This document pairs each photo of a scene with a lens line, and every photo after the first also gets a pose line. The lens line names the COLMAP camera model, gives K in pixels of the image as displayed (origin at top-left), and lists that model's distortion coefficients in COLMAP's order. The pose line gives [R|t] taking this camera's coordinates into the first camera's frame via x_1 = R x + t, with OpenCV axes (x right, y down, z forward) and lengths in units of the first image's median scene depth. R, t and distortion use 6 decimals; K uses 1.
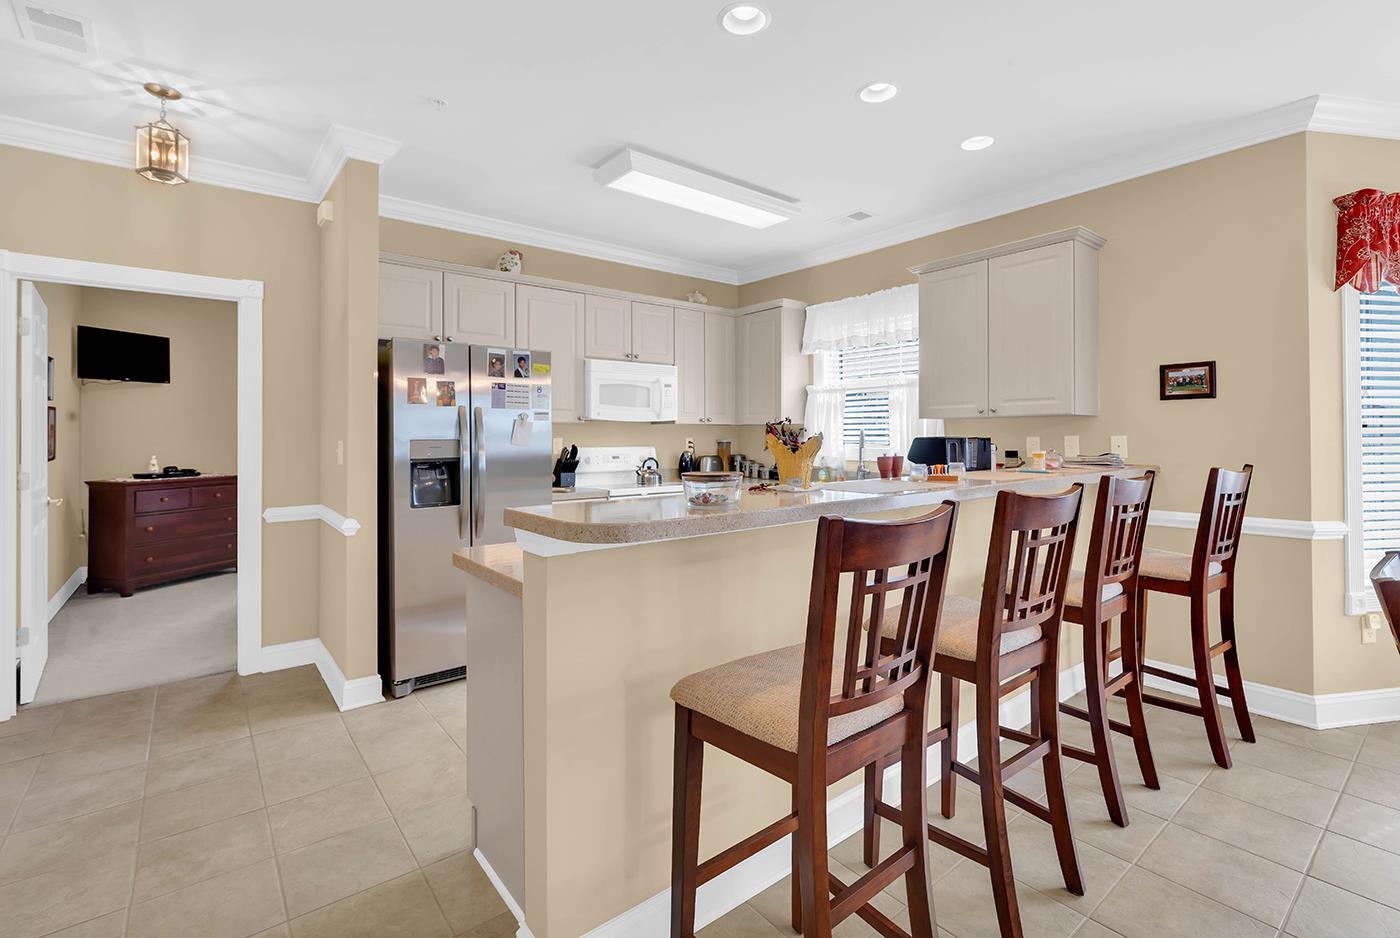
lens RADIAL K [[639.5, 0, 705.1], [0, 639.5, 433.0], [0, 0, 1]] dist [-0.002444, -0.000269]
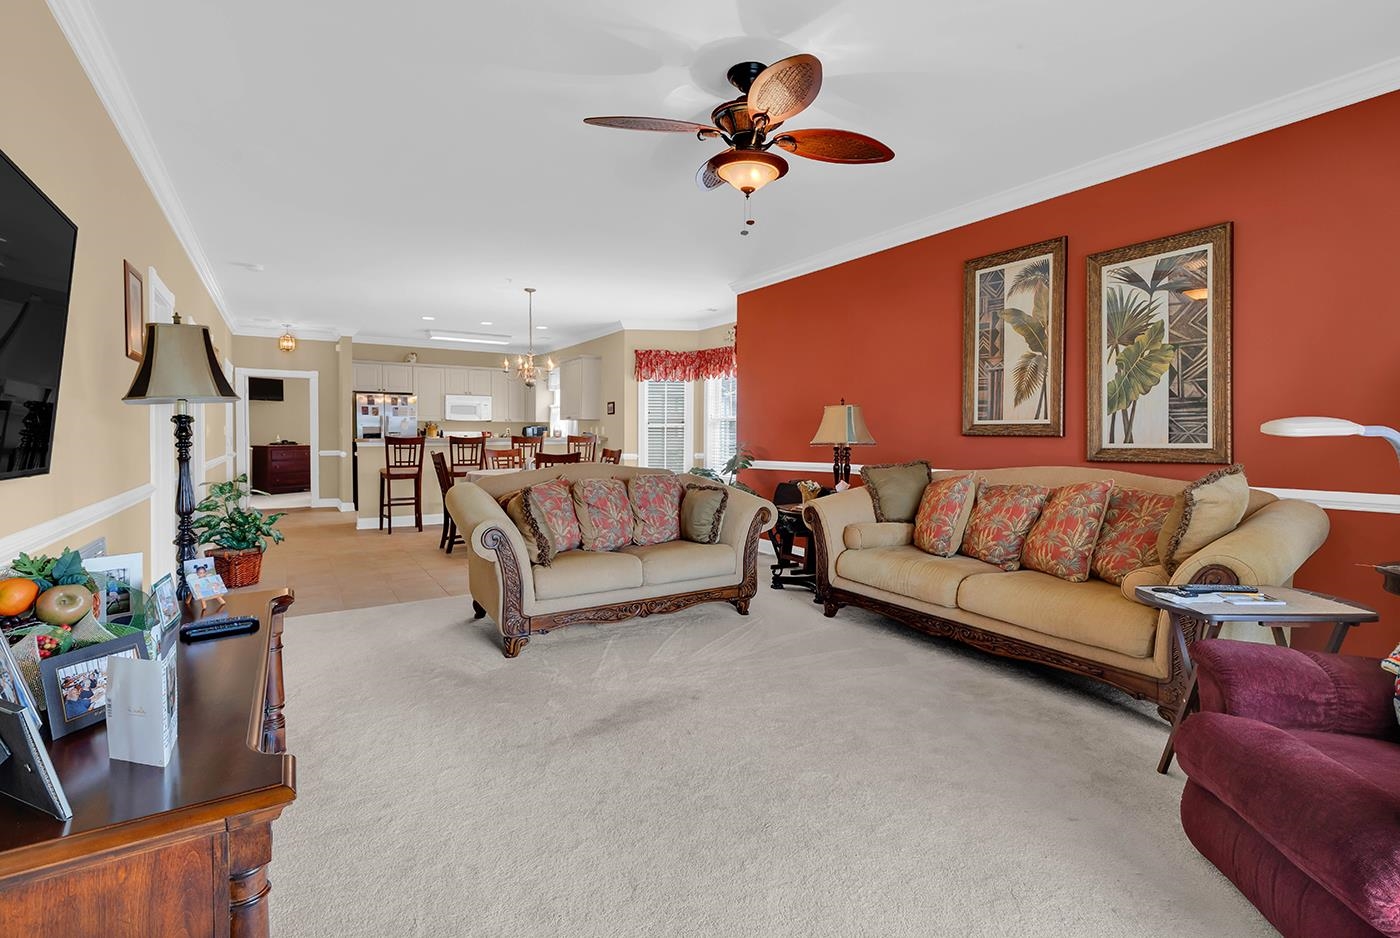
lens RADIAL K [[660.8, 0, 715.5], [0, 660.8, 444.1], [0, 0, 1]] dist [0.004083, 0.000085]
pose [[0.994784, 0.006965, -0.101762, 1.378835], [-0.004646, 0.999724, 0.023010, 0.011296], [0.101894, -0.022417, 0.994543, -1.769543]]
